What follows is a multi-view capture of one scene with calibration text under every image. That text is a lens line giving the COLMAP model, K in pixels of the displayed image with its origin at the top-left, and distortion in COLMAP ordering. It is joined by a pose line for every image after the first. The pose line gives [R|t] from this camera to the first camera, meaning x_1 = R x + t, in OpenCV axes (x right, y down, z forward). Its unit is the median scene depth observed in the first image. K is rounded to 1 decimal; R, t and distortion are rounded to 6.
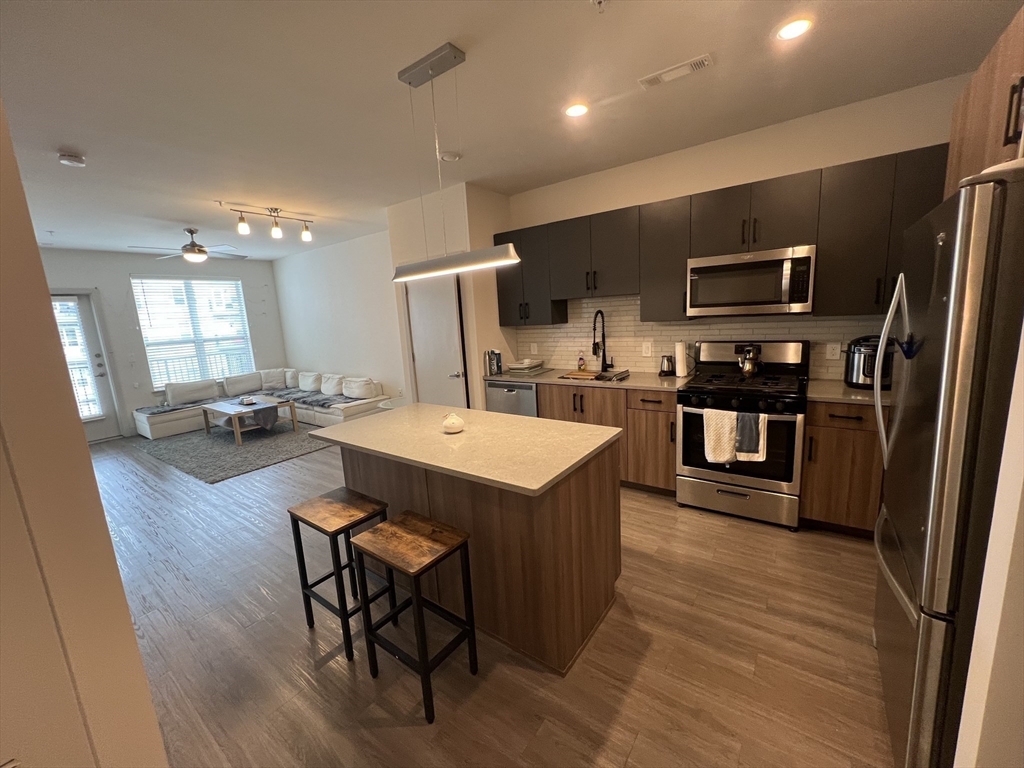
lens RADIAL K [[409.0, 0, 508.5], [0, 409.0, 382.3], [0, 0, 1]] dist [-0.000624, 0.000539]
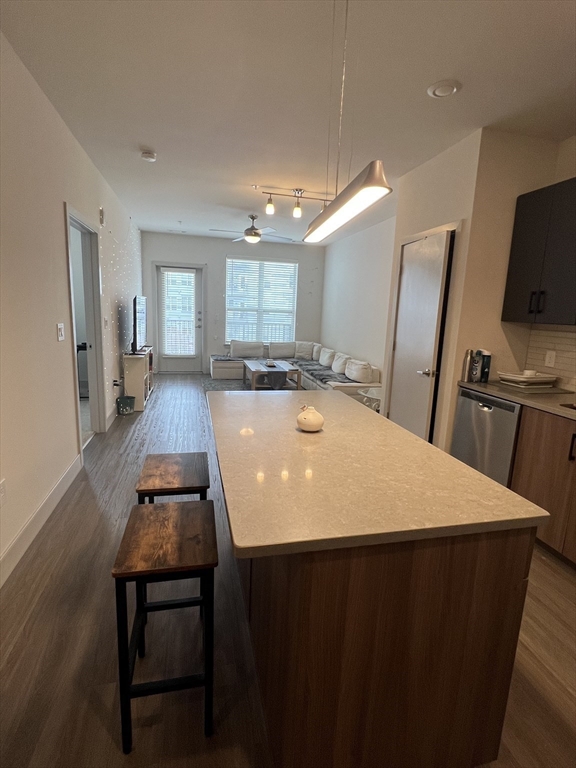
lens RADIAL K [[393.7, 0, 288.2], [0, 393.7, 380.6], [0, 0, 1]] dist [0.001880, -0.004517]
pose [[0.763962, 0.205017, -0.611825, 0.123255], [-0.195798, 0.977130, 0.082942, -0.011477], [0.614838, 0.056430, 0.786632, 0.166327]]
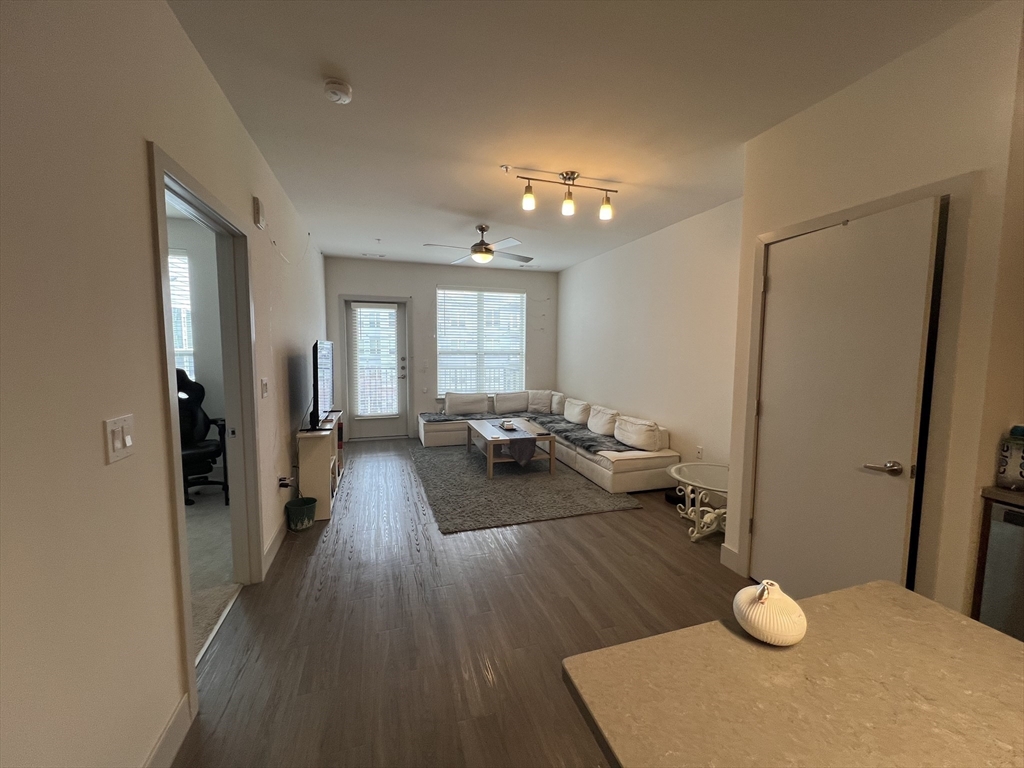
lens RADIAL K [[409.0, 0, 510.1], [0, 409.0, 382.4], [0, 0, 1]] dist [-0.000624, 0.000539]
pose [[0.810838, 0.114258, -0.574009, -0.177761], [-0.154140, 0.987823, -0.021108, -0.030089], [0.564608, 0.105593, 0.818577, 0.339594]]
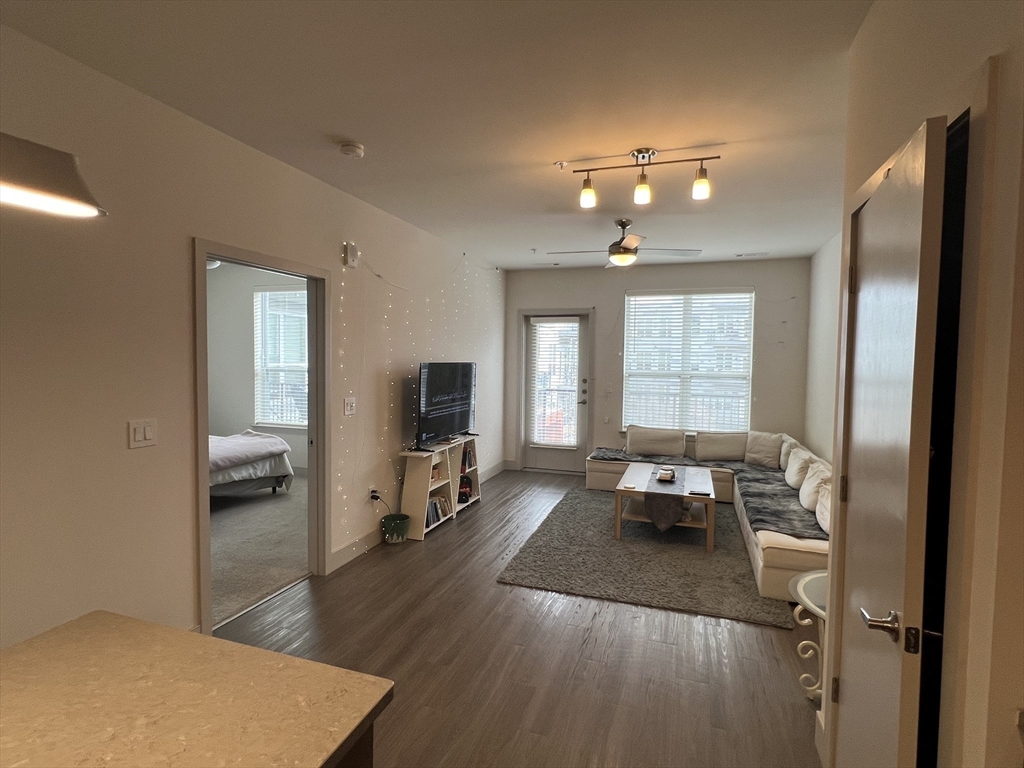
lens RADIAL K [[524.9, 0, 505.6], [0, 524.9, 382.8], [0, 0, 1]] dist [0.001880, -0.004517]
pose [[0.302588, 0.107450, -0.947045, 0.059879], [-0.193042, 0.979941, 0.049504, -0.102680], [0.933368, 0.167840, 0.317261, 0.561909]]
